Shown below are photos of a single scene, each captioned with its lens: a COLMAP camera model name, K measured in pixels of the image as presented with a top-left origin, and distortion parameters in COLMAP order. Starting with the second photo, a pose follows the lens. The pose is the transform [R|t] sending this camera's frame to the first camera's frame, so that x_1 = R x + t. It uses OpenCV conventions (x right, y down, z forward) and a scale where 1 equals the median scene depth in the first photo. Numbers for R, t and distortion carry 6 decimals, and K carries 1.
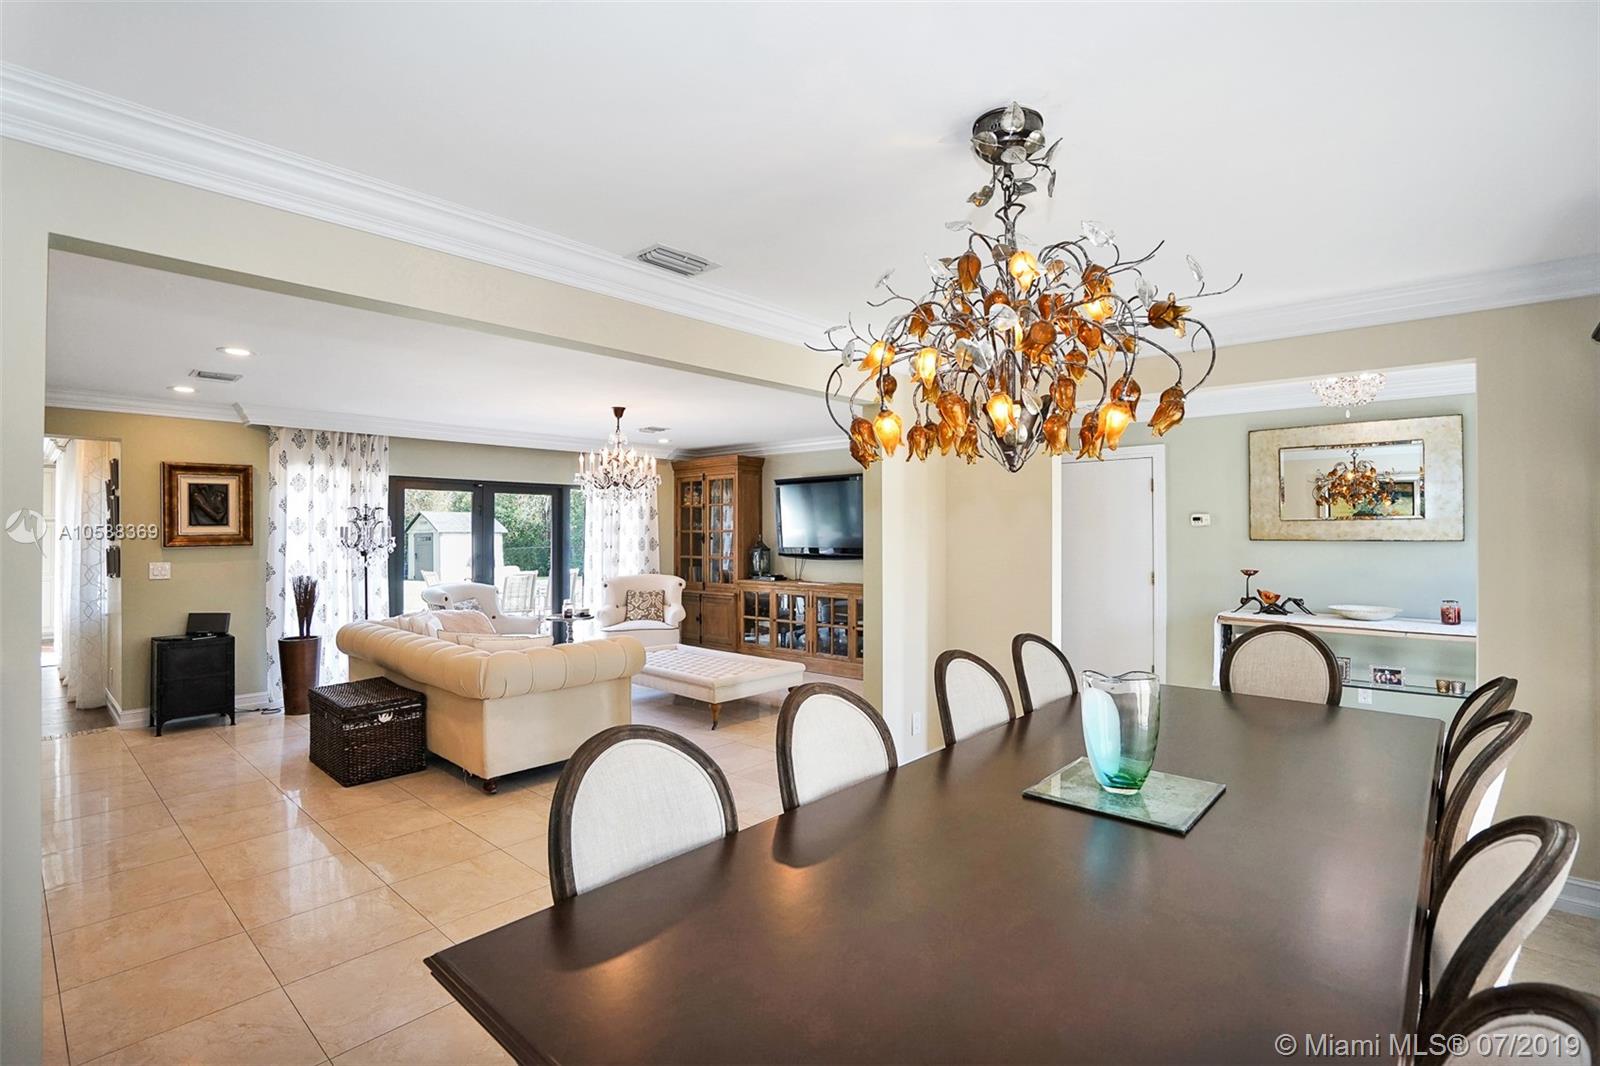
lens RADIAL K [[776.5, 0, 784.4], [0, 776.5, 519.0], [0, 0, 1]] dist [-0.037087, 0.015483]
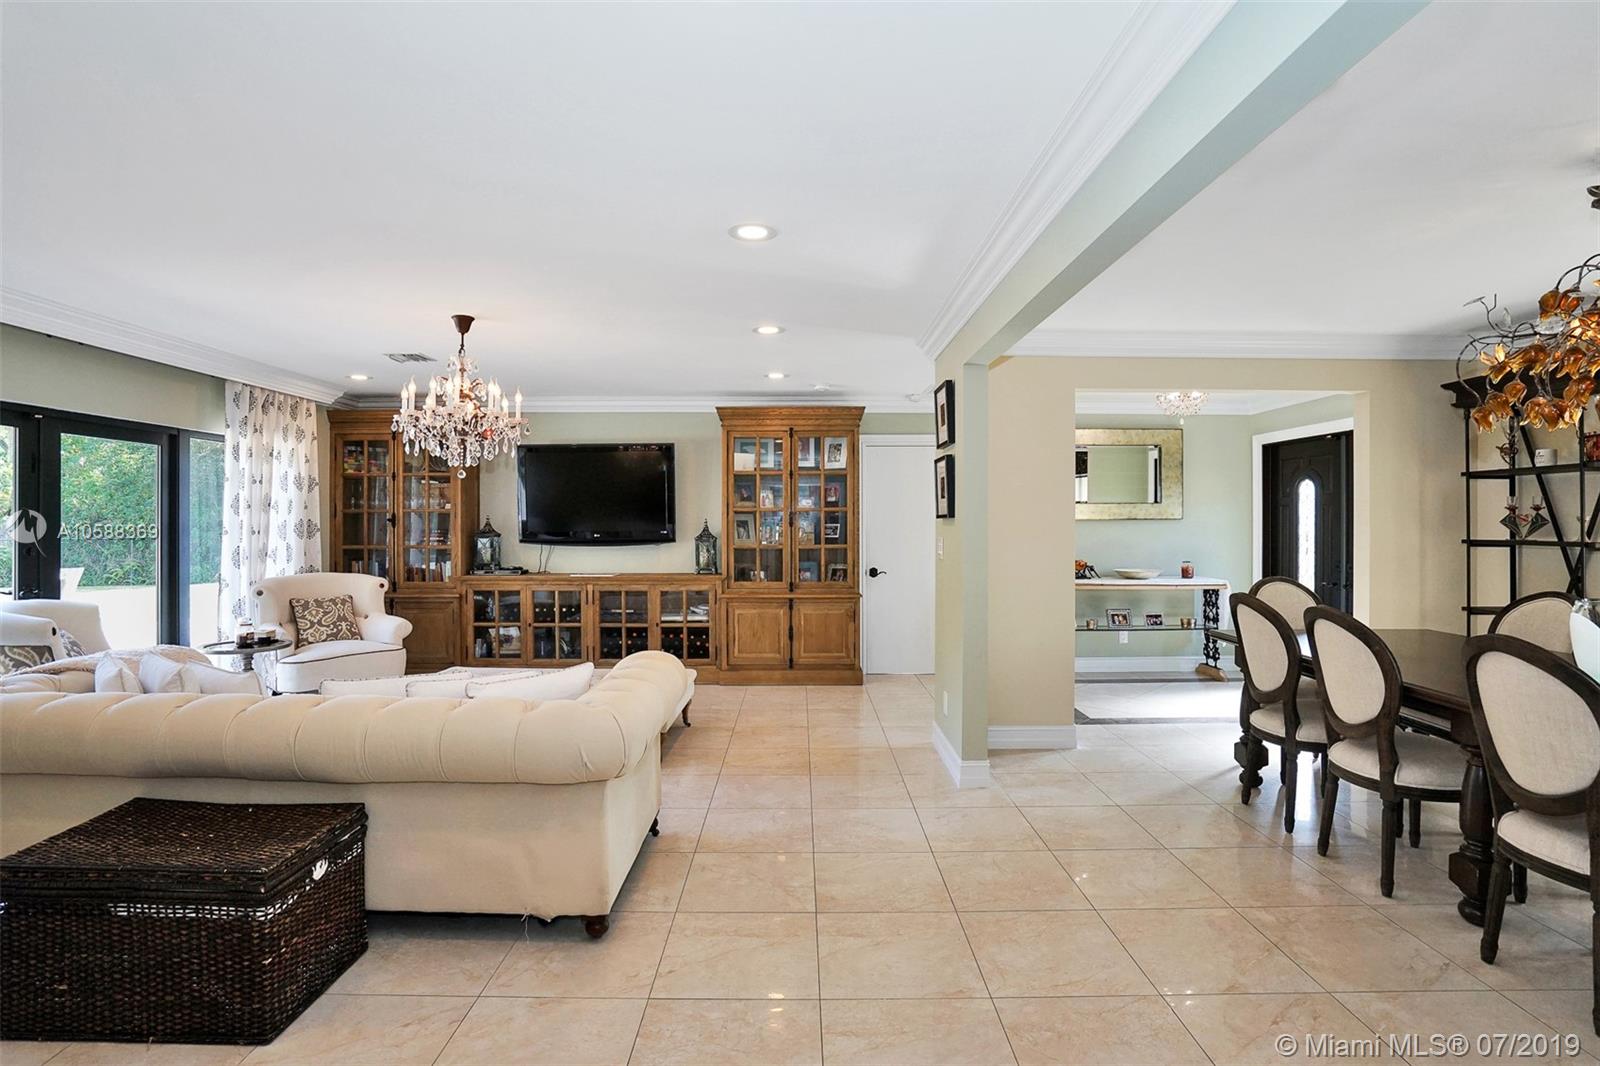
lens RADIAL K [[776.5, 0, 778.9], [0, 776.5, 528.5], [0, 0, 1]] dist [-0.037087, 0.015483]
pose [[0.737768, -0.001611, 0.675052, -0.447387], [-0.011991, 0.999808, 0.015491, 0.023262], [-0.674947, -0.019523, 0.737607, 0.324981]]
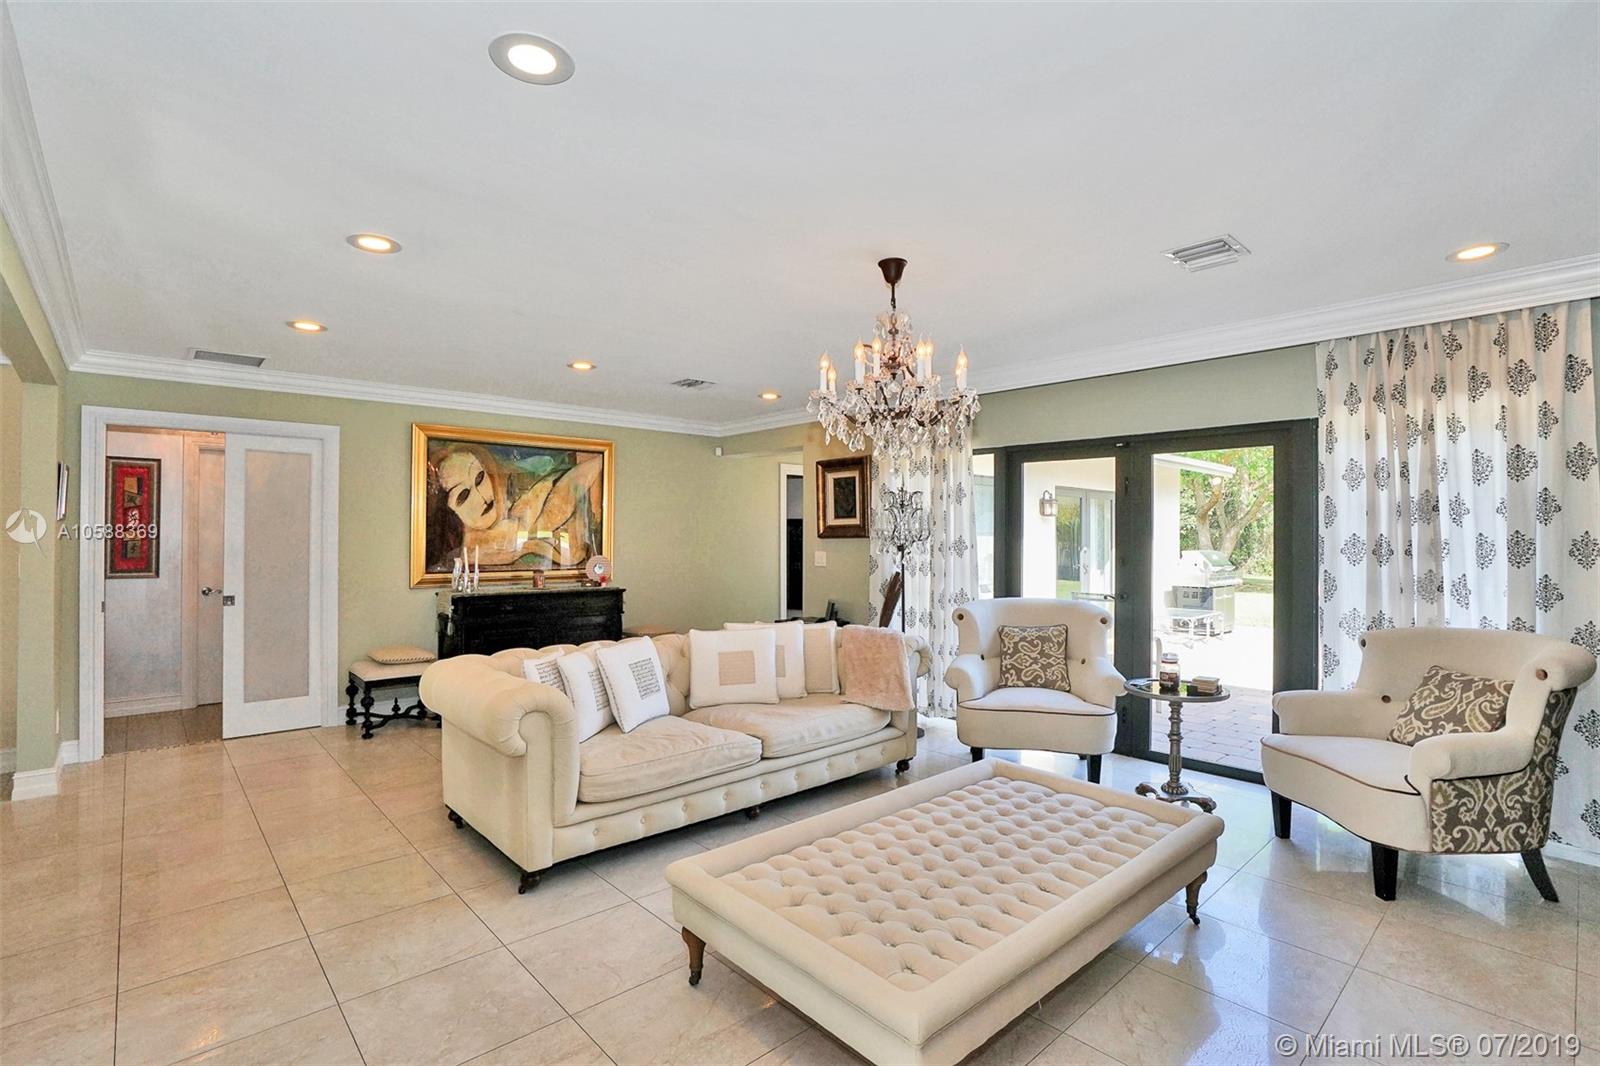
lens RADIAL K [[776.5, 0, 793.7], [0, 776.5, 508.8], [0, 0, 1]] dist [-0.037087, 0.015483]
pose [[-0.077430, -0.032903, -0.996455, 0.276841], [0.012607, 0.999343, -0.033978, 0.029563], [0.996918, -0.015193, -0.076964, 0.947877]]
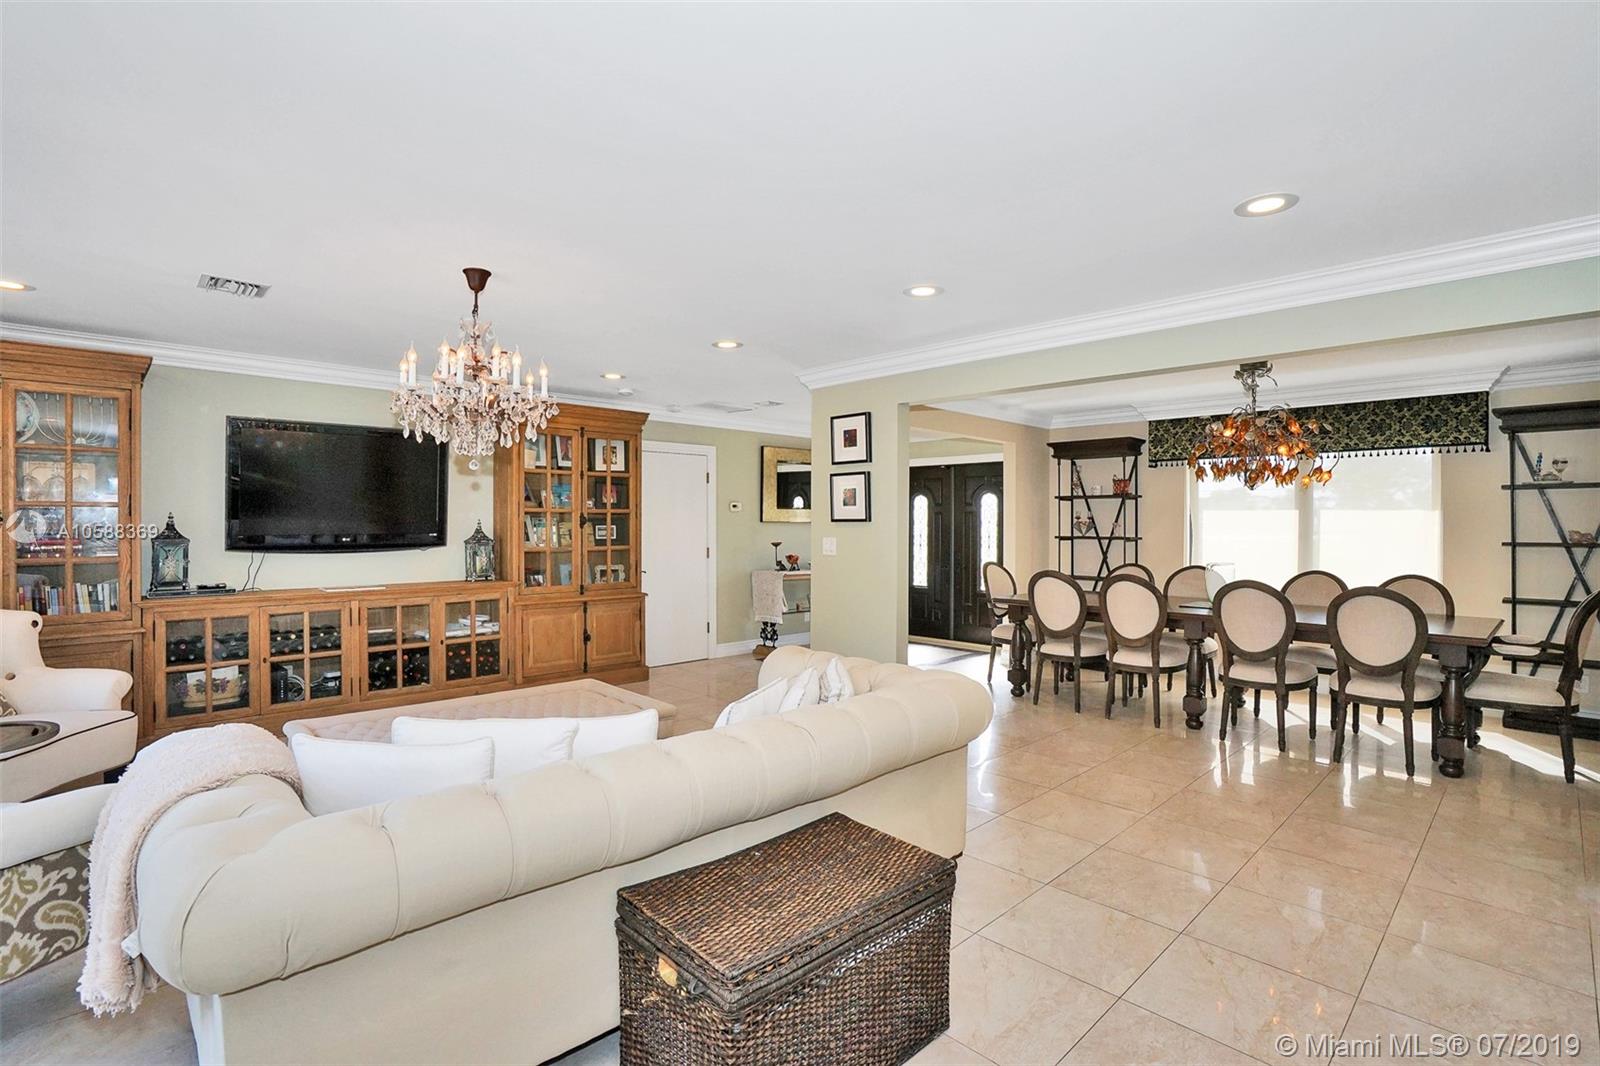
lens RADIAL K [[776.5, 0, 792.7], [0, 776.5, 527.2], [0, 0, 1]] dist [-0.037087, 0.015483]
pose [[0.040858, -0.003326, 0.999159, -0.716927], [-0.020095, 0.999789, 0.004150, 0.026085], [-0.998963, -0.020248, 0.040783, 0.739964]]
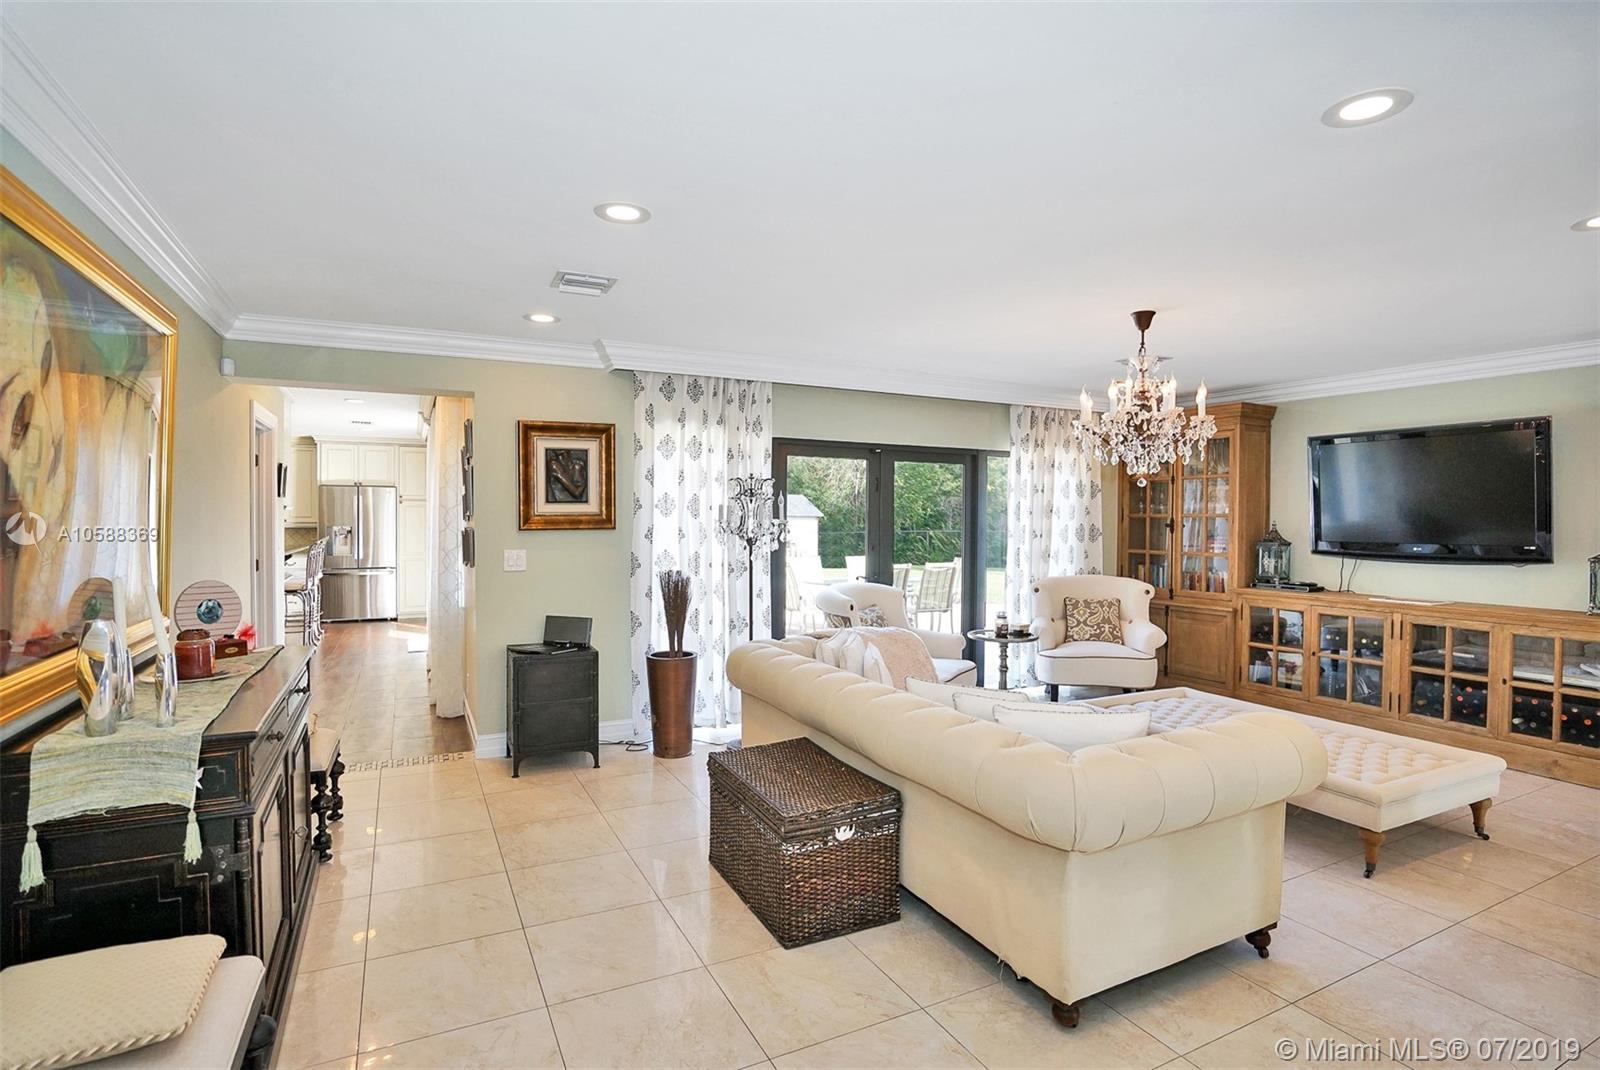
lens RADIAL K [[791.4, 0, 790.7], [0, 791.4, 525.0], [0, 0, 1]] dist [-0.044641, 0.004915]
pose [[0.939396, 0.011414, -0.342645, -0.256075], [-0.002336, 0.999636, 0.026894, 0.008694], [0.342827, -0.024464, 0.939080, 0.314038]]
